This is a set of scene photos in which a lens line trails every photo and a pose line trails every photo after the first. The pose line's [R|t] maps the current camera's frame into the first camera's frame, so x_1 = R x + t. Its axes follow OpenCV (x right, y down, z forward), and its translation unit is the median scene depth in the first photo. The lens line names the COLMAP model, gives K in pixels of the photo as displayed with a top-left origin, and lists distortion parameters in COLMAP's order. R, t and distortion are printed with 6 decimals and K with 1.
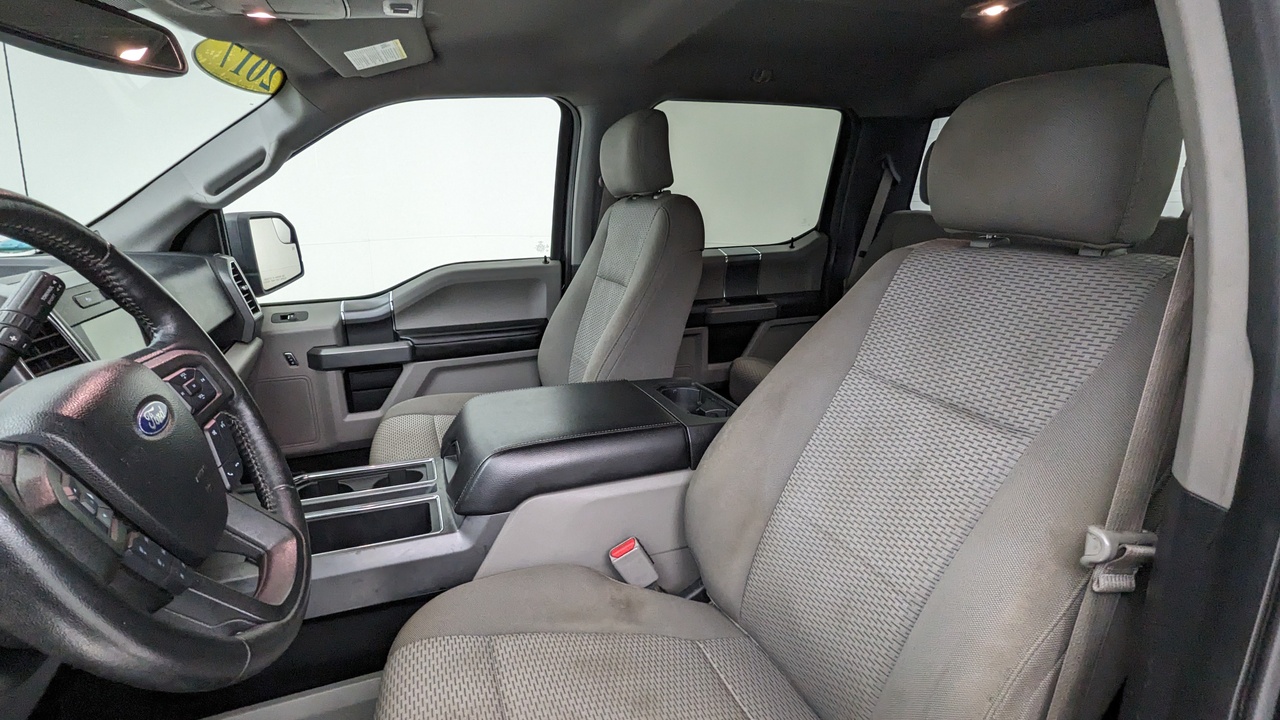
lens RADIAL K [[599.1, 0, 639.2], [0, 599.1, 356.3], [0, 0, 1]] dist [-0.005386, -0.003391]
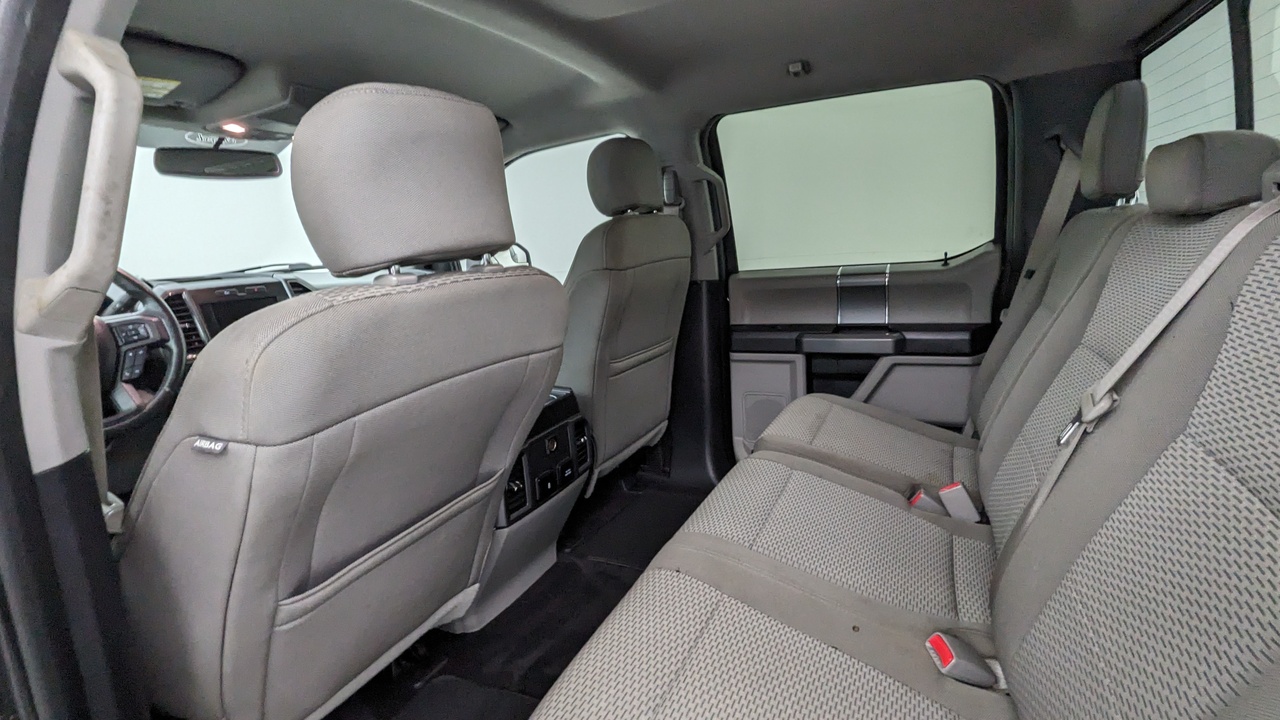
lens RADIAL K [[599.1, 0, 641.6], [0, 599.1, 365.4], [0, 0, 1]] dist [-0.005386, -0.003391]
pose [[0.692707, 0.118823, -0.711364, 0.618718], [-0.123211, 0.991332, 0.045608, -0.046943], [0.710617, 0.056055, 0.701343, 0.217306]]
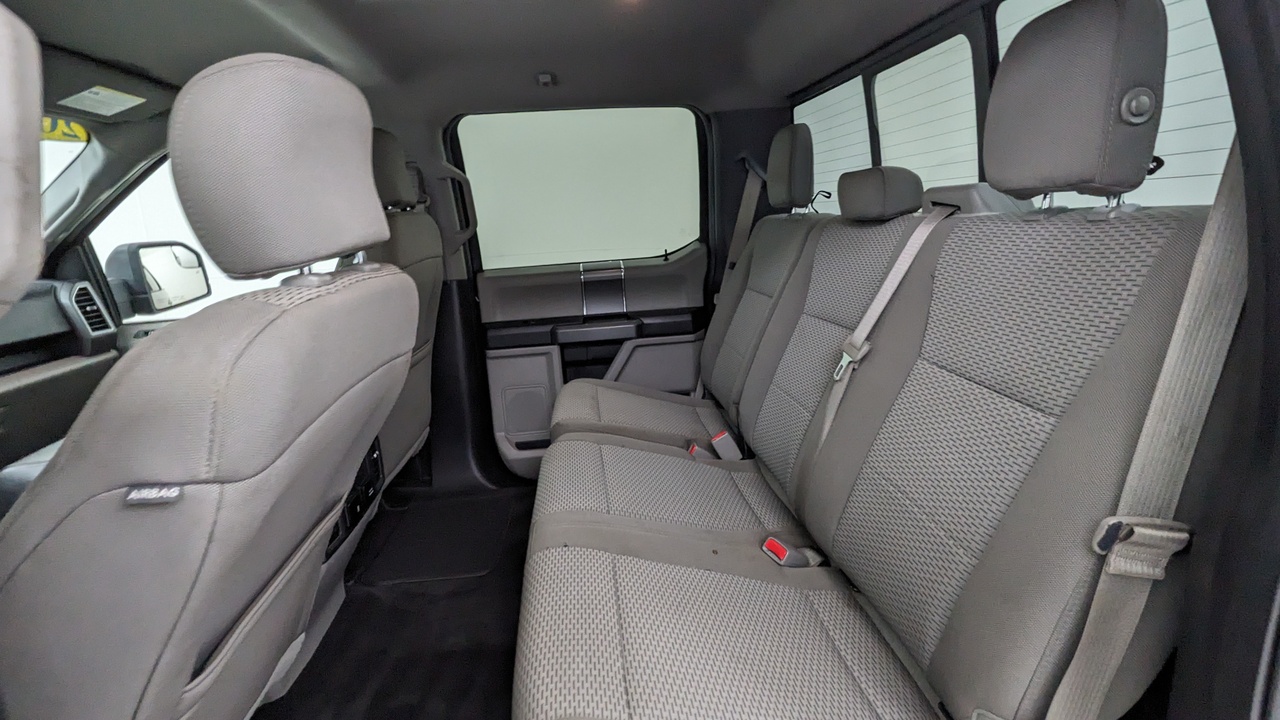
lens RADIAL K [[599.1, 0, 631.6], [0, 599.1, 367.1], [0, 0, 1]] dist [-0.005386, -0.003391]
pose [[0.962450, 0.026534, -0.270159, 0.517237], [-0.025422, 0.999648, 0.007613, -0.026407], [0.270266, -0.000459, 0.962786, 0.114121]]
